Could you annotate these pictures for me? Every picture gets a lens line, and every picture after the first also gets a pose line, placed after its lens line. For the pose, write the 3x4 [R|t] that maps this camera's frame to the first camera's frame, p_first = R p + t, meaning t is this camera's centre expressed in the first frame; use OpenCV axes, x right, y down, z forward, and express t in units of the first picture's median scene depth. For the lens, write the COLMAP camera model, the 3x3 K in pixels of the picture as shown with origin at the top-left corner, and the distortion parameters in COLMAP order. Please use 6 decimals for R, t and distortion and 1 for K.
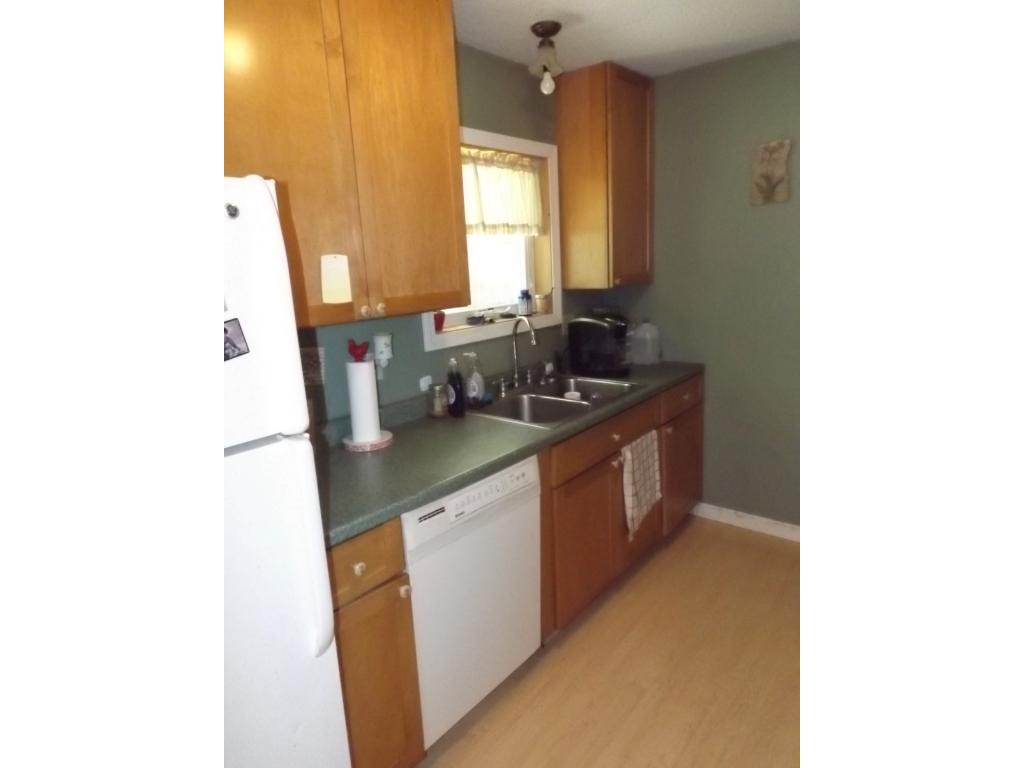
lens RADIAL K [[559.1, 0, 508.1], [0, 559.1, 378.8], [0, 0, 1]] dist [0.003861, -0.000750]
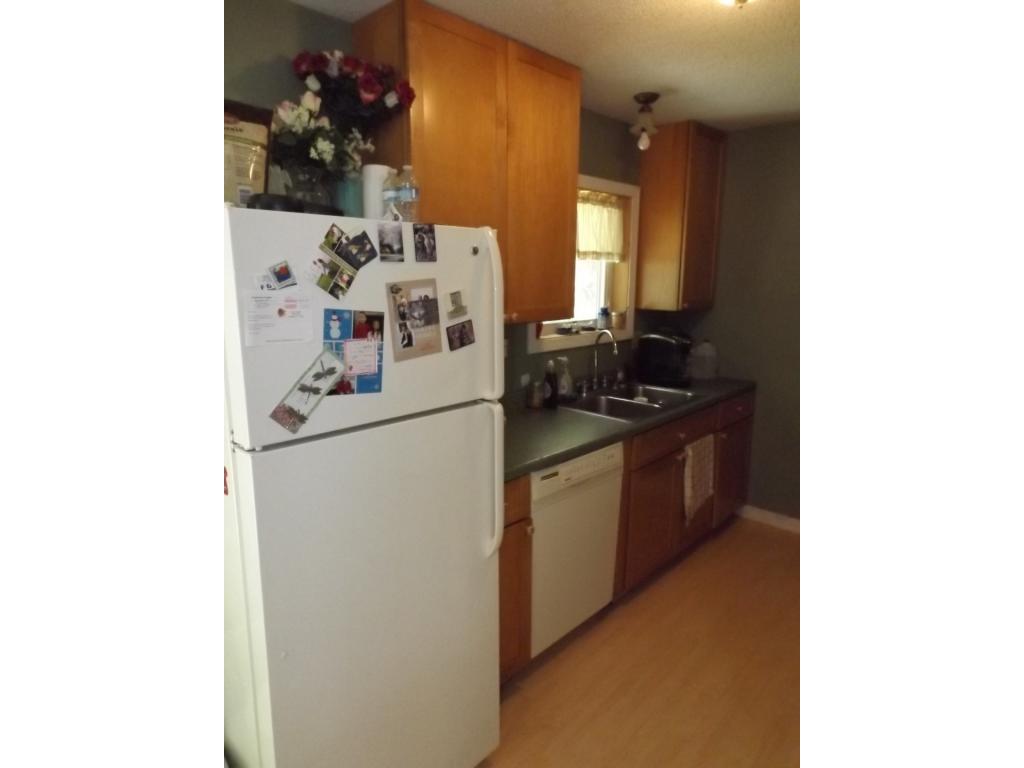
lens RADIAL K [[559.1, 0, 508.1], [0, 559.1, 378.8], [0, 0, 1]] dist [0.003861, -0.000750]
pose [[0.996327, 0.066983, -0.053354, -0.109047], [-0.068110, 0.997486, -0.019587, 0.028940], [0.051907, 0.023149, 0.998384, -0.193244]]
